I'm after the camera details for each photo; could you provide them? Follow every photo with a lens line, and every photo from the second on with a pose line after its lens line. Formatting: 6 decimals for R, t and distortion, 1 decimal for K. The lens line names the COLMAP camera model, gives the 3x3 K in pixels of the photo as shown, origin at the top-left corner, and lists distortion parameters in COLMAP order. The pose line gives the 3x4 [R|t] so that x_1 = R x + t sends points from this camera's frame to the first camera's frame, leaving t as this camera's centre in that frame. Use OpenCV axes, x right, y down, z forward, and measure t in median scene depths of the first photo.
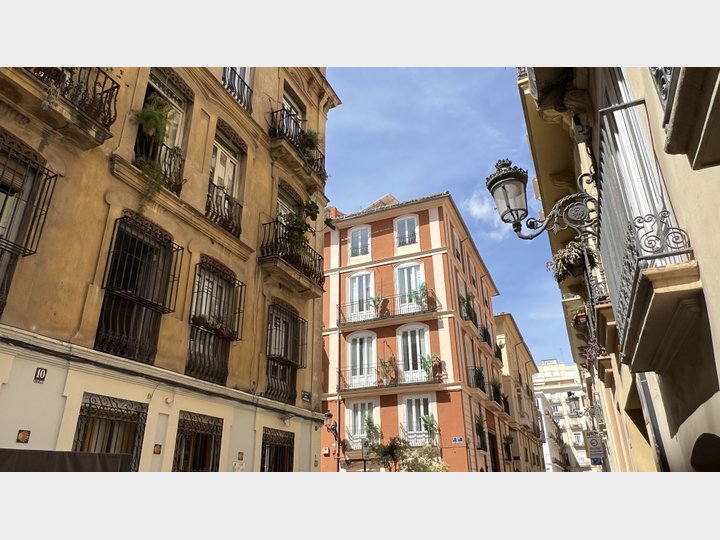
lens RADIAL K [[506.1, 0, 355.6], [0, 506.1, 271.7], [0, 0, 1]] dist [-0.015009, -0.000792]
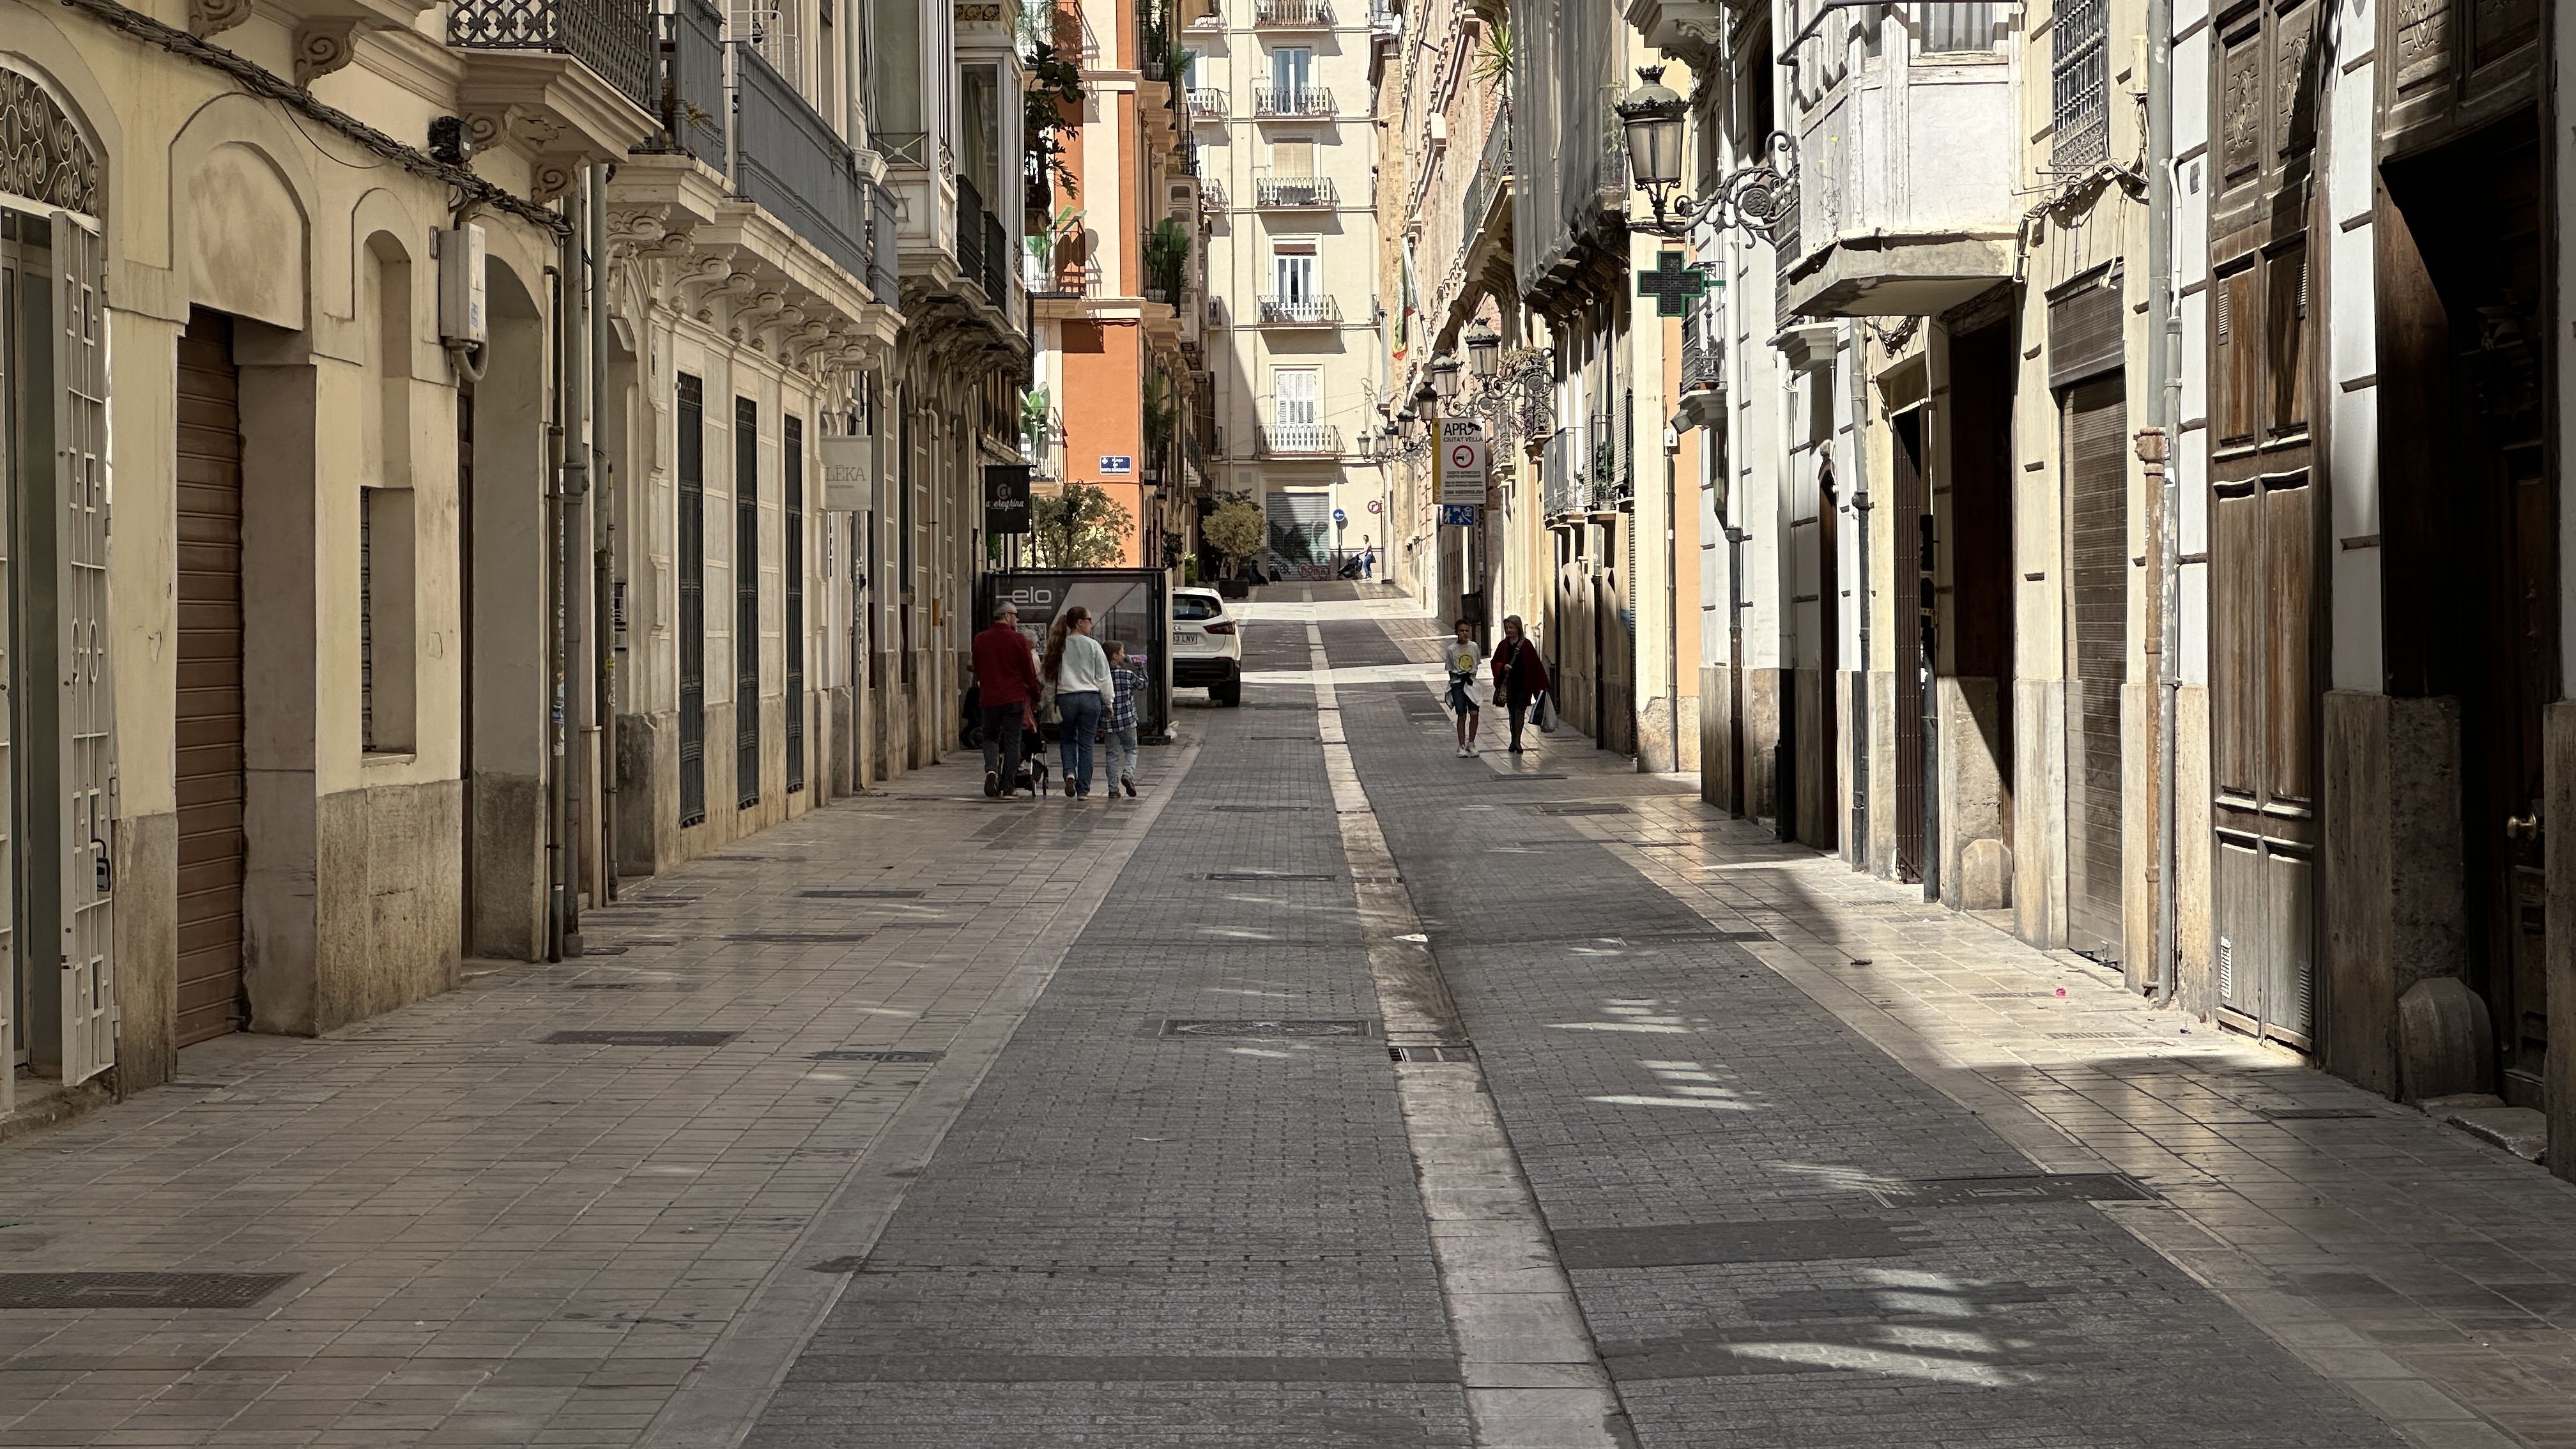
lens RADIAL K [[5797.8, 0, 1287.0], [0, 5797.8, 719.1], [0, 0, 1]] dist [0.118725, 0.000000]
pose [[0.914361, -0.002392, 0.404894, -2.299191], [-0.166597, 0.909193, 0.381593, -1.844604], [-0.369039, -0.416368, 0.830932, -4.271429]]
